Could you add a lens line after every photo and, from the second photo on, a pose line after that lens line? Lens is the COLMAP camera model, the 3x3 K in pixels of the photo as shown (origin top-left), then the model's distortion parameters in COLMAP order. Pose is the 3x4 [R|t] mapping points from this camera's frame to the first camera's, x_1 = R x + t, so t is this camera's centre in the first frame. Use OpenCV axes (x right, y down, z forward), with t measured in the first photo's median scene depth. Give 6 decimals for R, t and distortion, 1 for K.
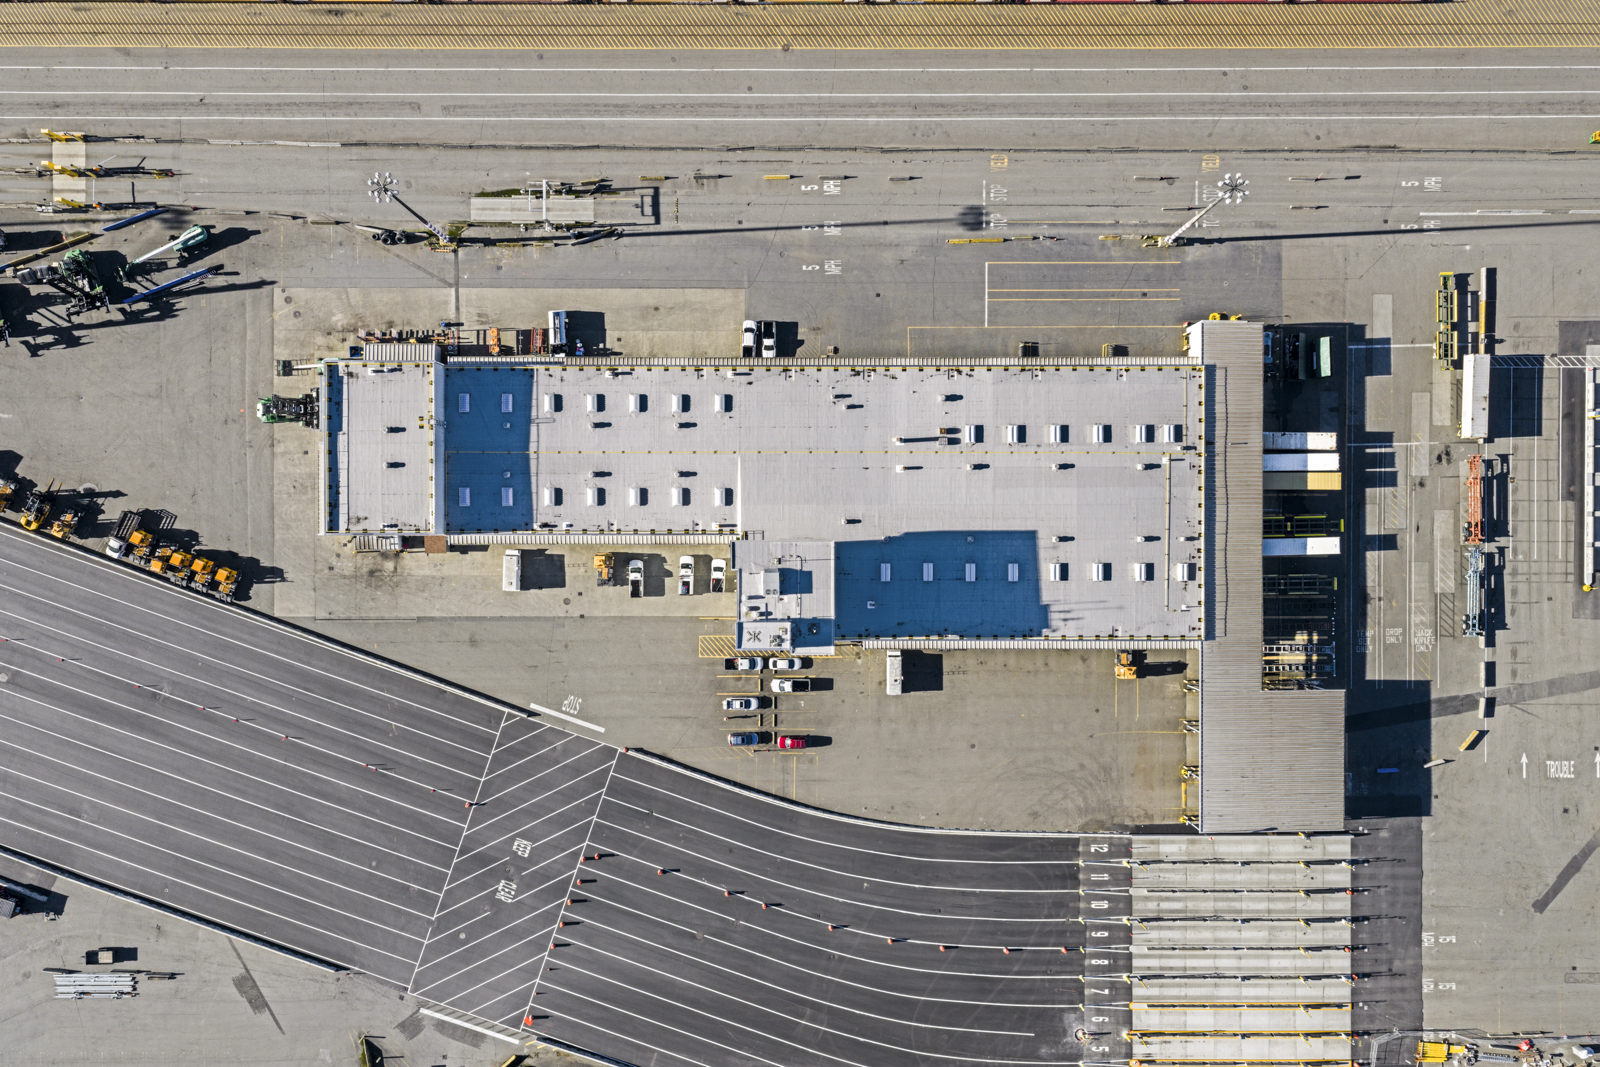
lens RADIAL K [[1310.3, 0, 810.2], [0, 1310.3, 539.0], [0, 0, 1]] dist [0.020837, -0.025983]
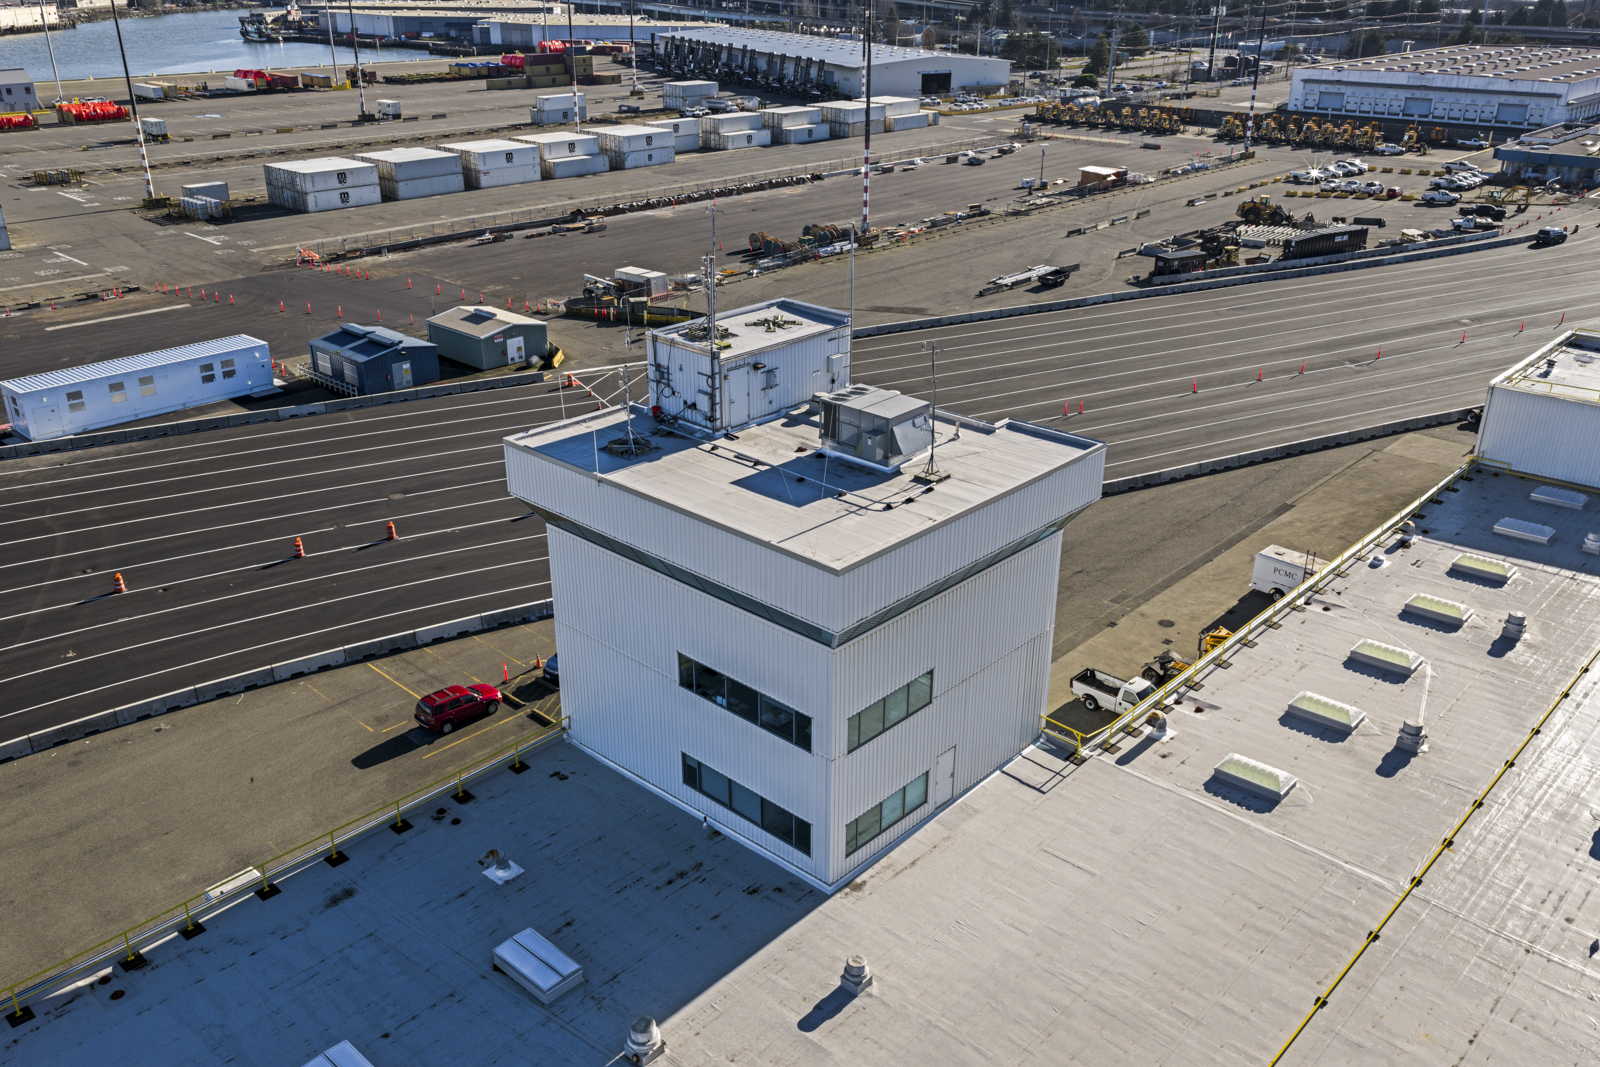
lens RADIAL K [[1310.3, 0, 799.4], [0, 1310.3, 545.8], [0, 0, 1]] dist [0.020837, -0.025983]
pose [[-0.683769, 0.301337, -0.664572, 0.145508], [-0.729628, -0.294993, 0.616946, -0.110722], [-0.010135, 0.906739, 0.421571, 0.853314]]
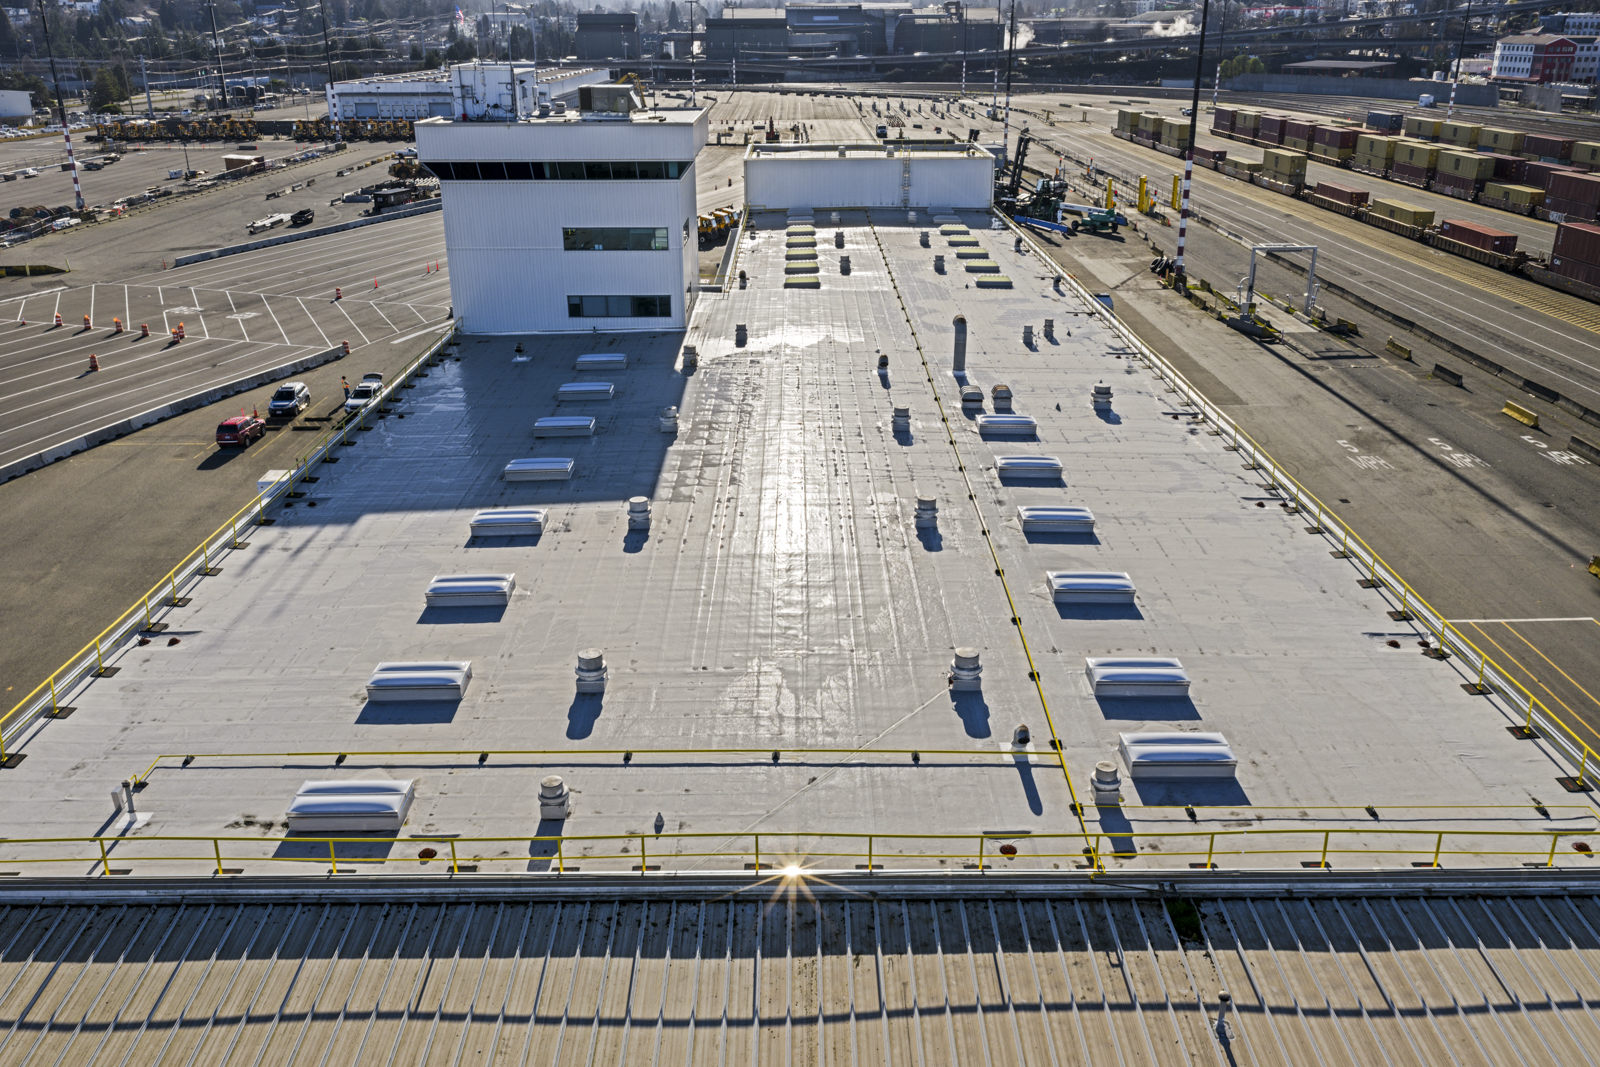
lens RADIAL K [[1310.3, 0, 797.8], [0, 1310.3, 547.0], [0, 0, 1]] dist [0.020837, -0.025983]
pose [[0.001844, 0.372960, -0.927846, 0.422719], [-0.999934, -0.009828, -0.005938, -0.028952], [-0.011334, 0.927795, 0.372917, 0.907589]]
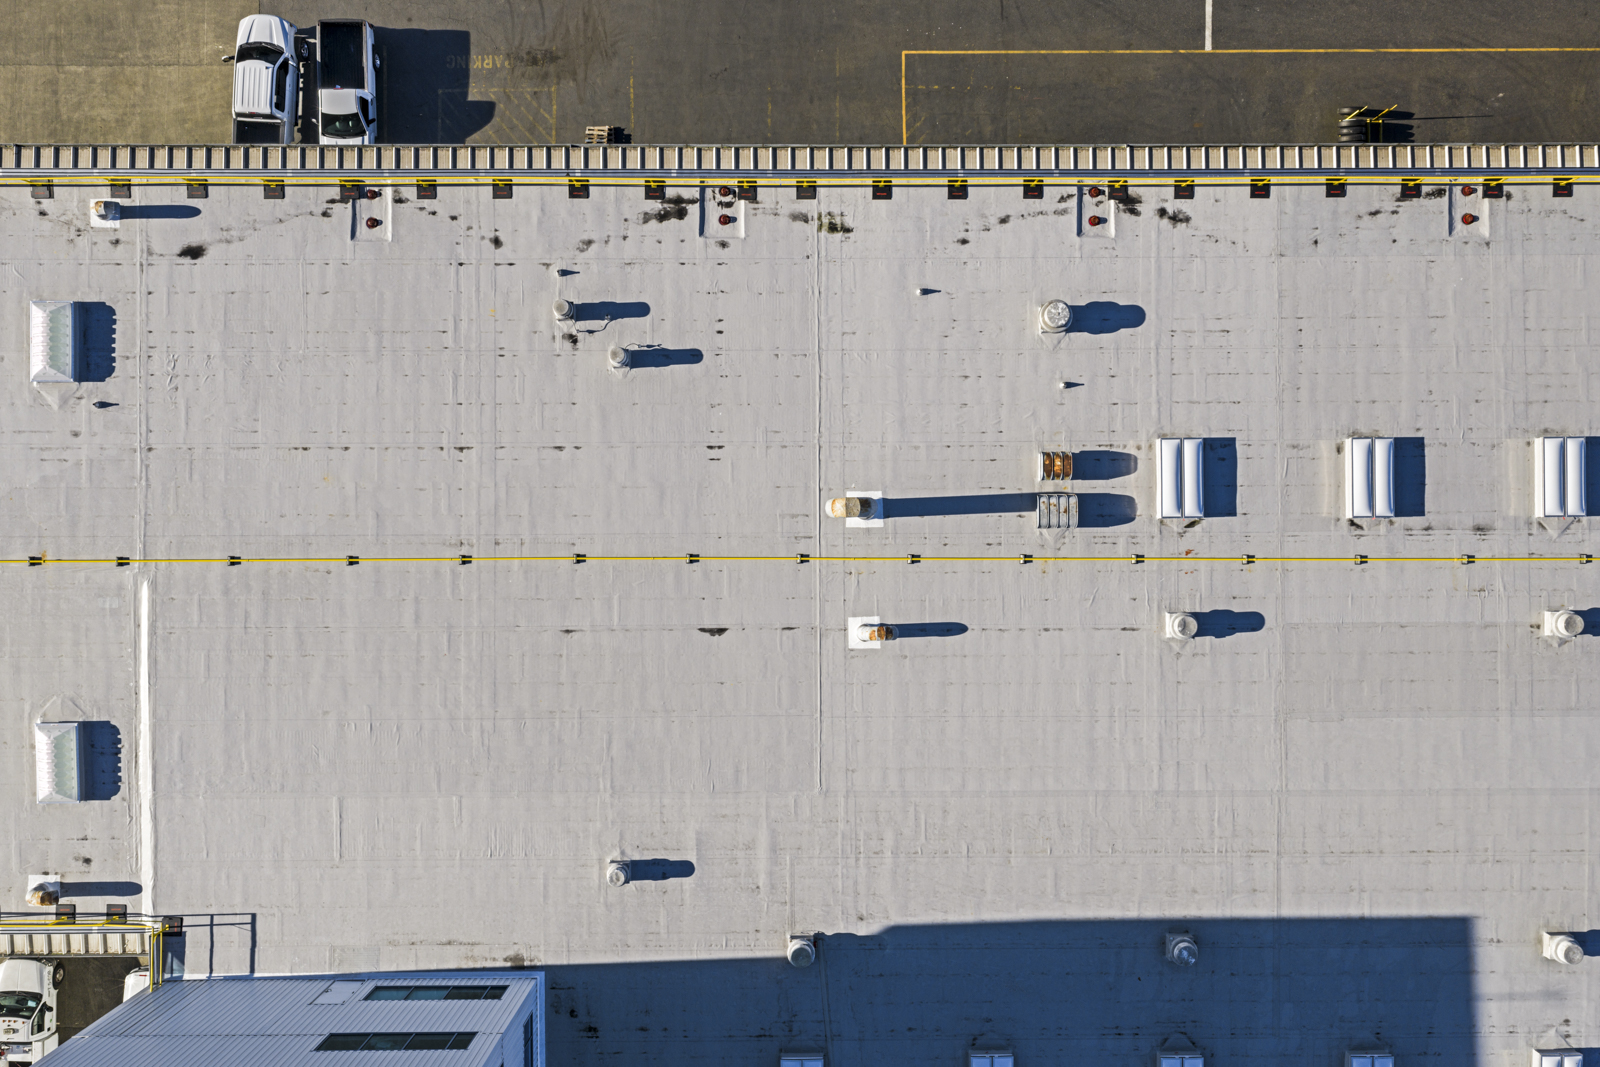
lens RADIAL K [[1310.3, 0, 831.8], [0, 1310.3, 538.7], [0, 0, 1]] dist [0.020837, -0.025983]
pose [[0.999938, -0.002953, 0.010759, 0.060297], [0.002946, 0.999995, 0.000637, -0.069792], [-0.010760, -0.000605, 0.999942, 0.773994]]
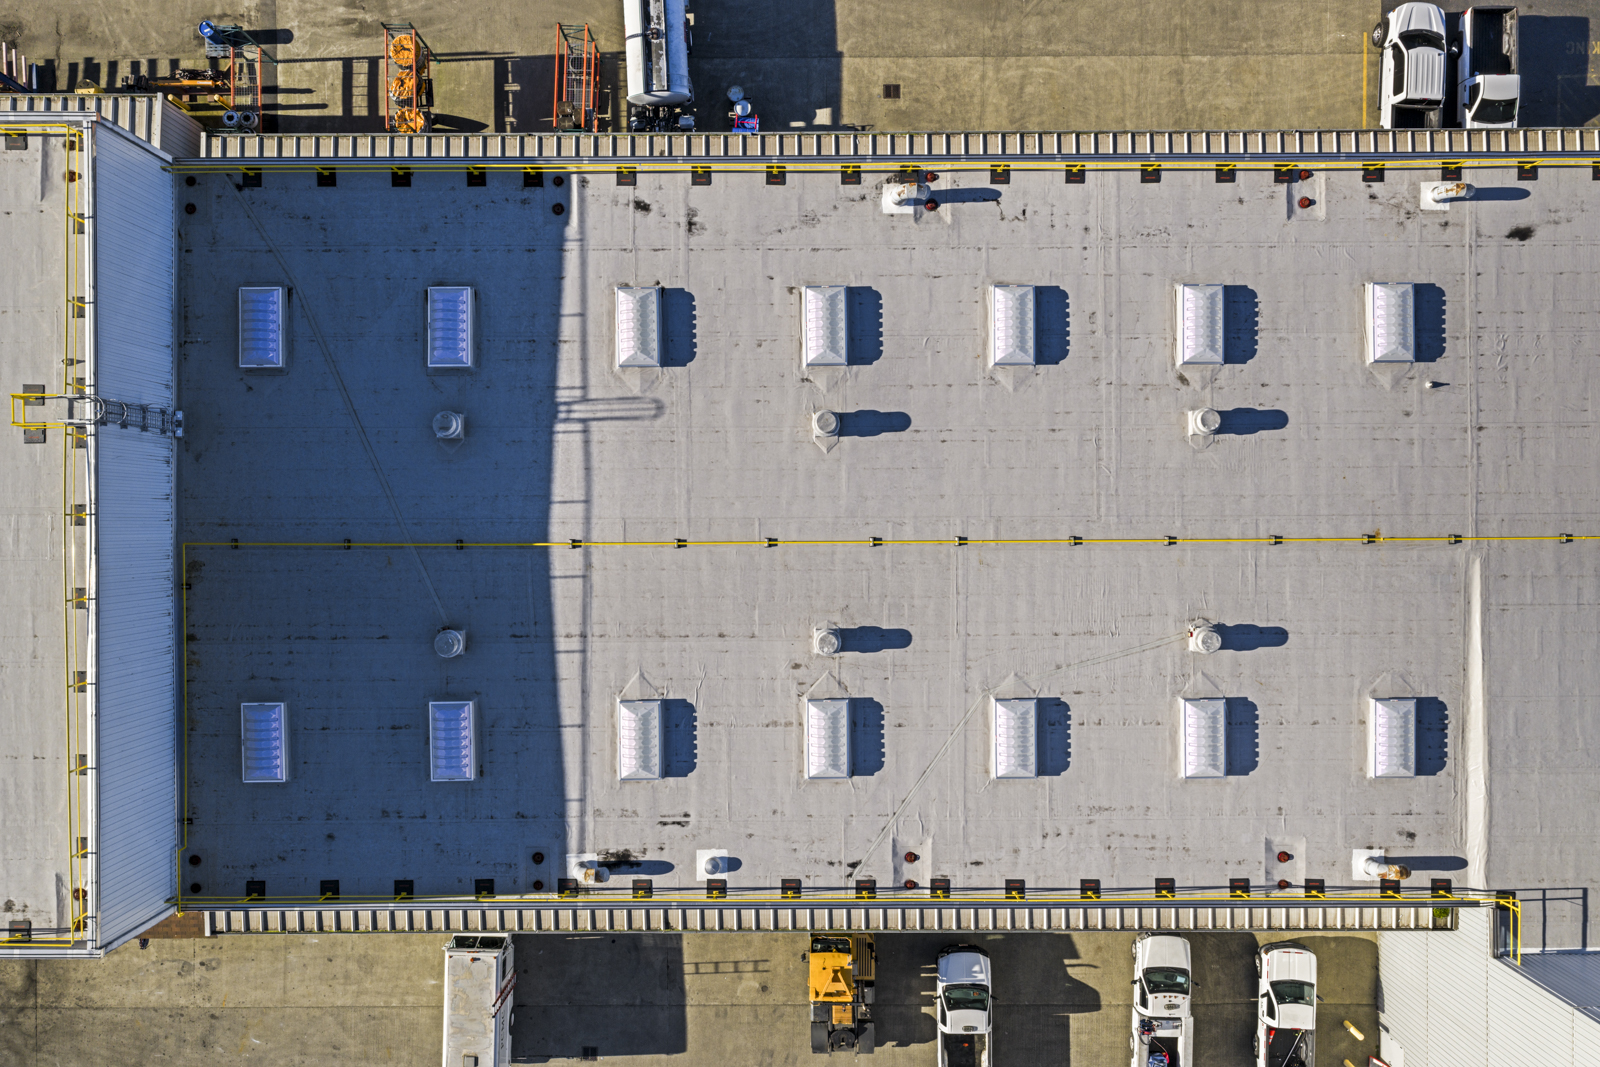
lens RADIAL K [[1310.3, 0, 795.2], [0, 1310.3, 522.7], [0, 0, 1]] dist [0.020837, -0.025983]
pose [[0.999952, -0.004572, -0.008635, -0.169241], [0.004476, 0.999929, -0.011085, -0.066947], [0.008685, 0.011046, 0.999901, 0.771521]]
